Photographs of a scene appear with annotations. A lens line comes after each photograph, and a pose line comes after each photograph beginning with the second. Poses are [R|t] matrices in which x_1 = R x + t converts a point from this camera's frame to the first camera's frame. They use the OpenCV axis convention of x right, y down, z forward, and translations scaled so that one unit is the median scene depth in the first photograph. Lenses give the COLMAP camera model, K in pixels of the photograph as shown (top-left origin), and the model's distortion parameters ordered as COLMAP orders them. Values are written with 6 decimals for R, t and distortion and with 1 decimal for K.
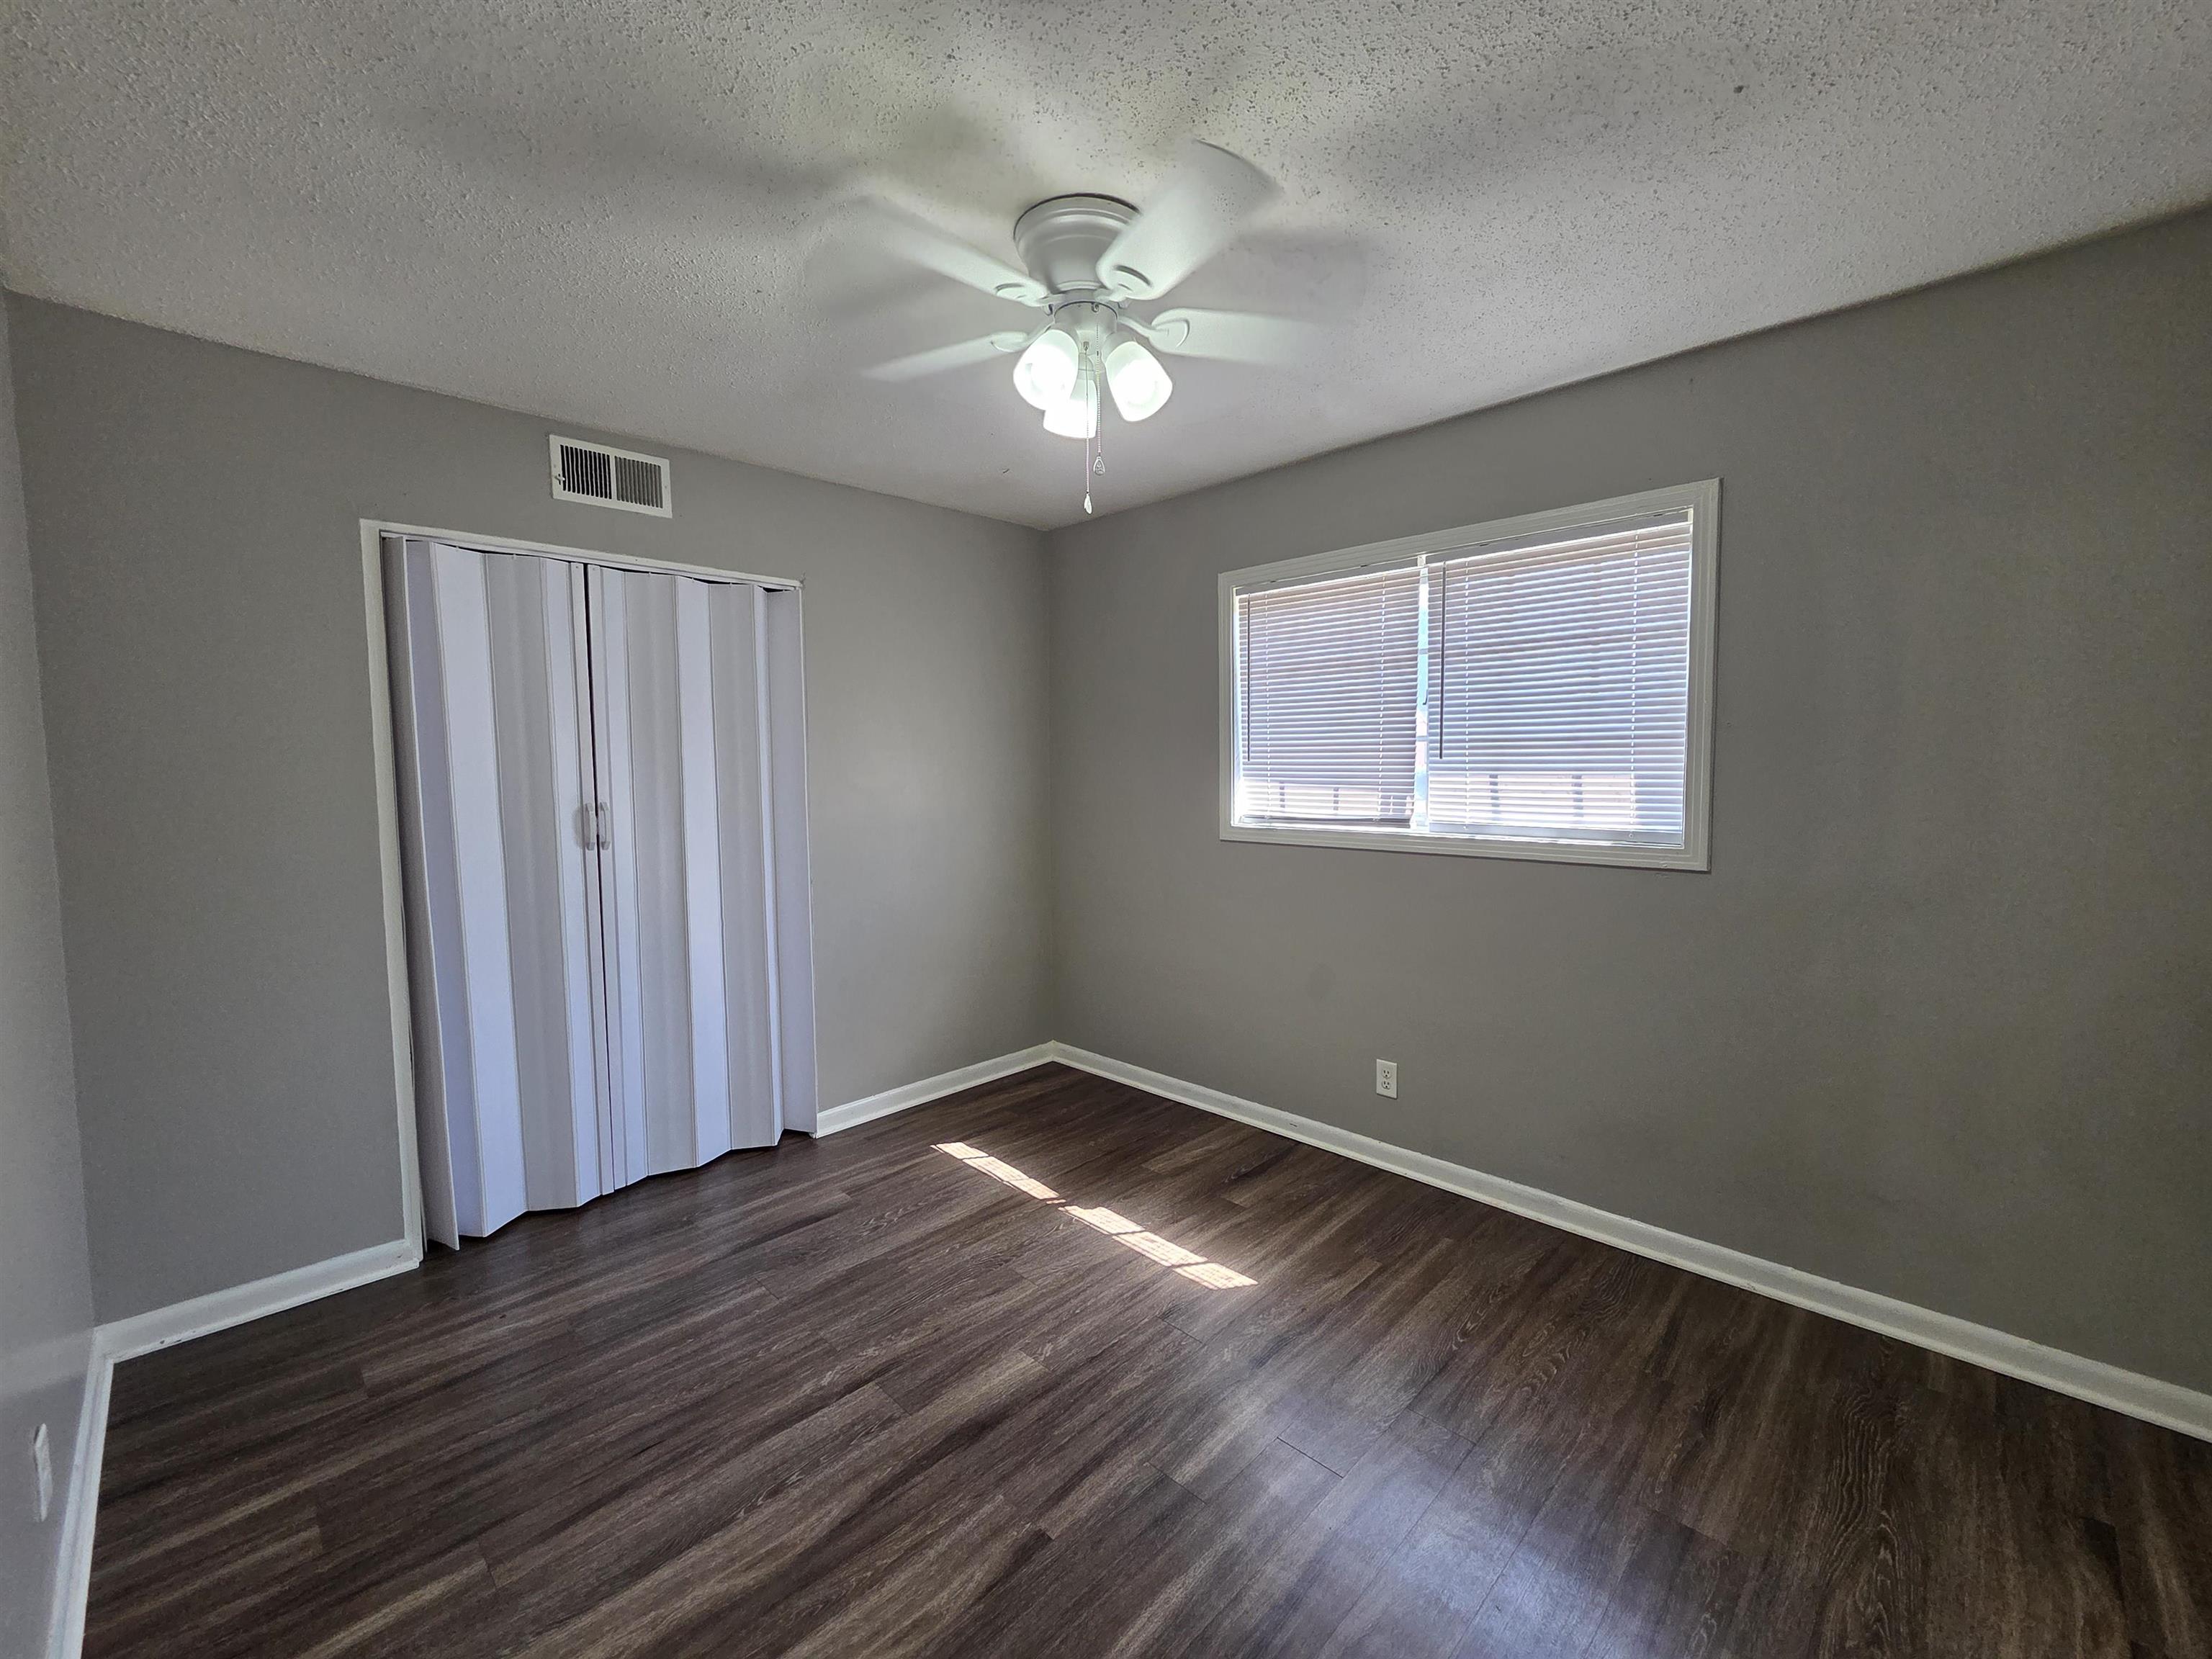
lens RADIAL K [[913.5, 0, 1118.5], [0, 913.5, 823.8], [0, 0, 1]] dist [0.002450, -0.000962]
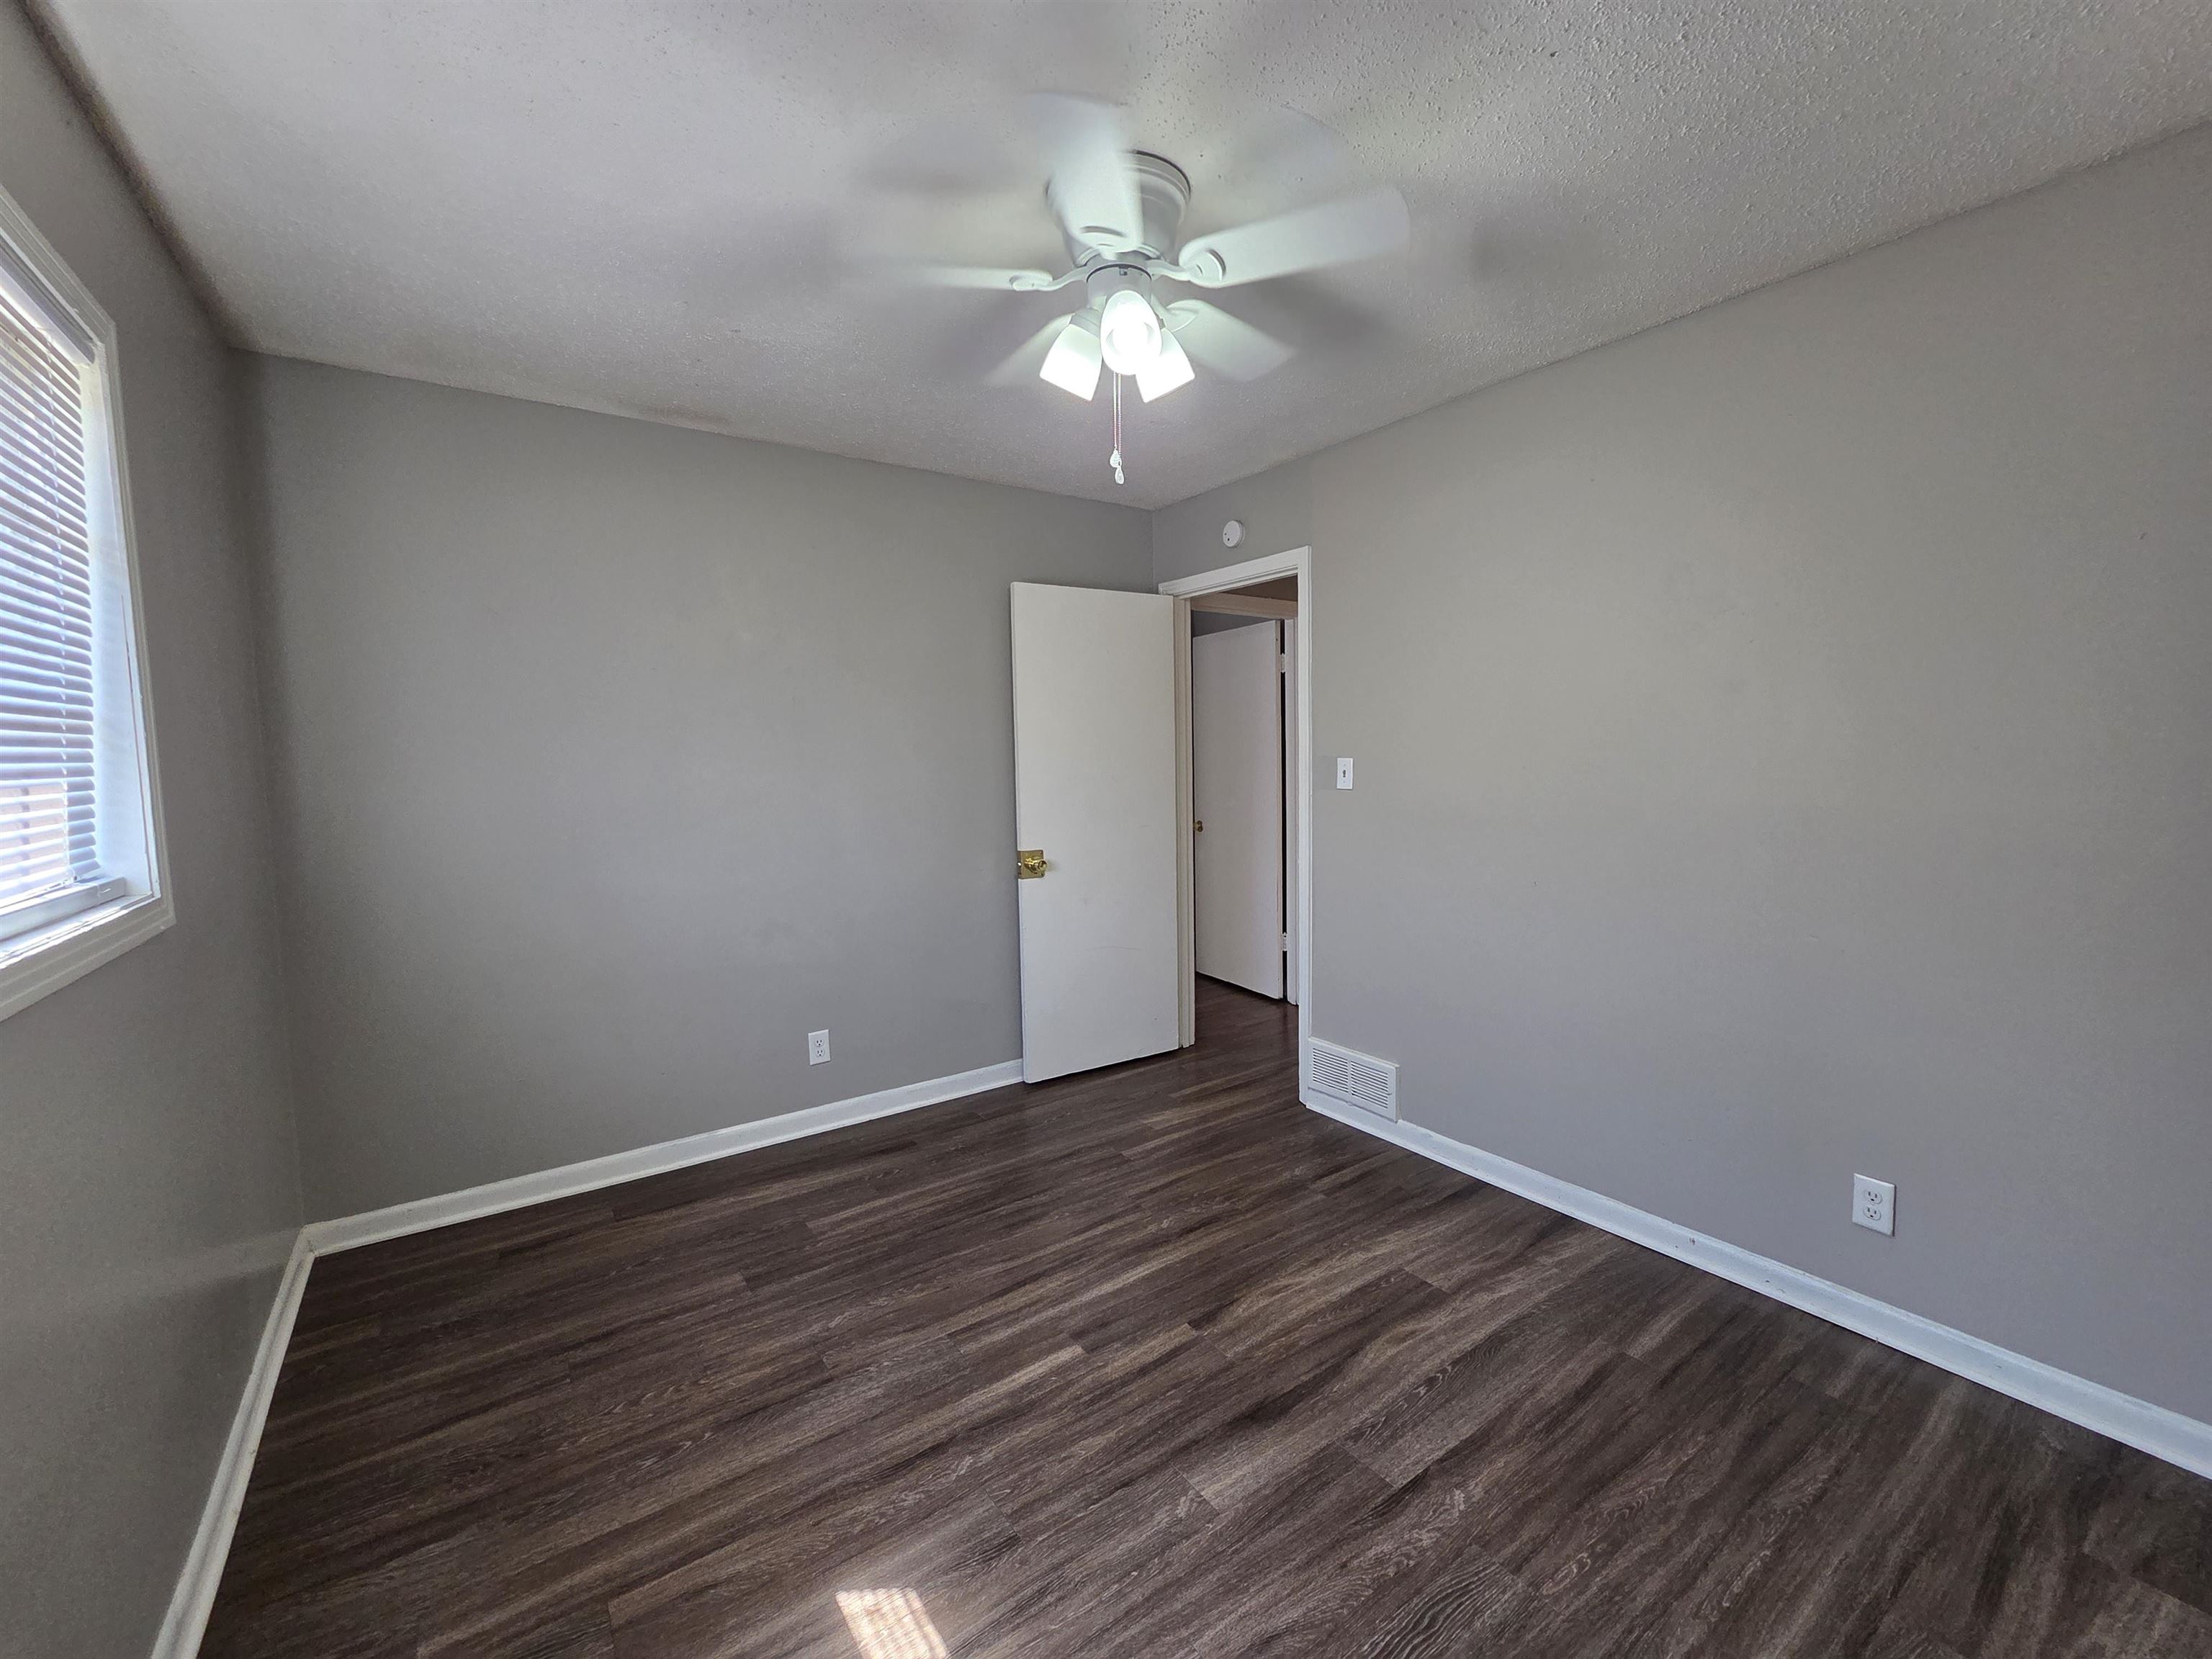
lens RADIAL K [[913.5, 0, 1118.5], [0, 913.5, 823.8], [0, 0, 1]] dist [0.002450, -0.000962]
pose [[-0.983379, 0.009299, 0.181326, -0.191998], [0.036924, 0.988061, 0.149576, -0.117597], [-0.177770, 0.153785, -0.971982, 1.897358]]
